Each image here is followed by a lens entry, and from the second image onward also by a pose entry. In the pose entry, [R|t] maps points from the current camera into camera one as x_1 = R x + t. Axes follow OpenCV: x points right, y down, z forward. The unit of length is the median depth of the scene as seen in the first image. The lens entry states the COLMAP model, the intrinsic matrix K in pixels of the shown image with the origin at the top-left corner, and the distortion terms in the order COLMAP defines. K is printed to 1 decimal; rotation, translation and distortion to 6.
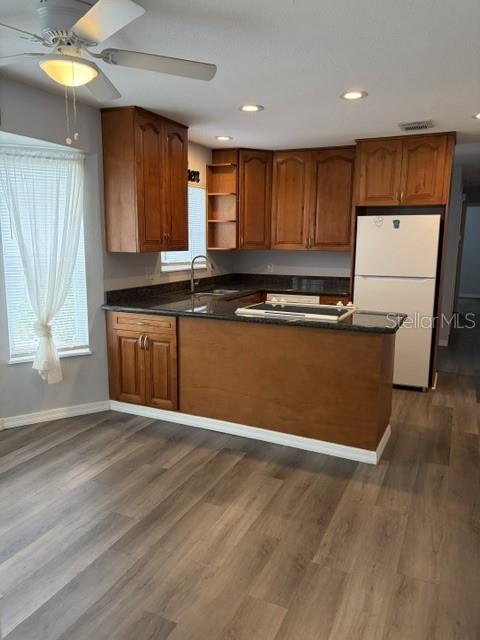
lens RADIAL K [[484.1, 0, 239.6], [0, 484.1, 314.8], [0, 0, 1]] dist [0.068936, -0.076769]
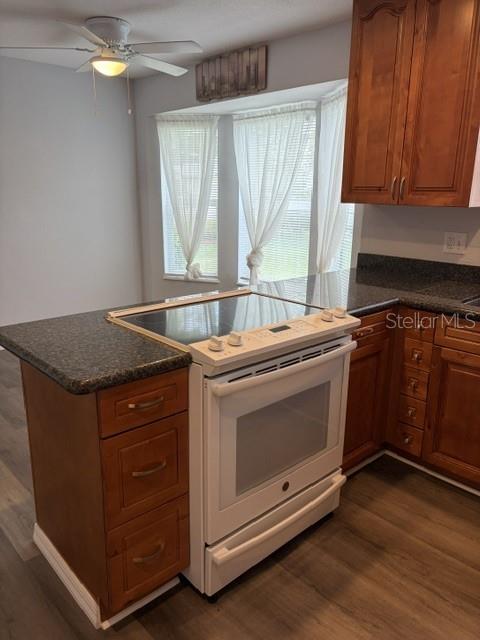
lens RADIAL K [[484.1, 0, 239.6], [0, 484.1, 314.8], [0, 0, 1]] dist [0.068936, -0.076769]
pose [[-0.377670, 0.215907, -0.900417, 0.535066], [-0.166318, 0.940801, 0.295350, -0.151641], [0.910881, 0.261300, -0.319403, 1.068355]]
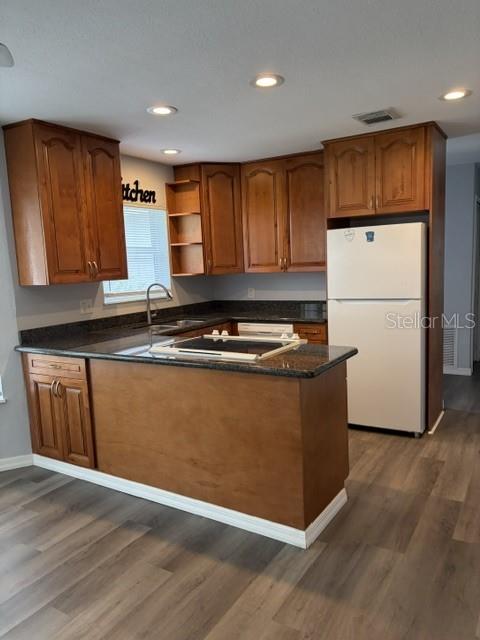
lens RADIAL K [[485.3, 0, 240.0], [0, 485.3, 320.0], [0, 0, 1]] dist [0.027727, 0.000347]
pose [[0.991501, -0.035269, -0.125227, 0.223125], [0.030667, 0.998788, -0.038485, -0.020192], [0.126432, 0.034318, 0.991381, 0.168116]]
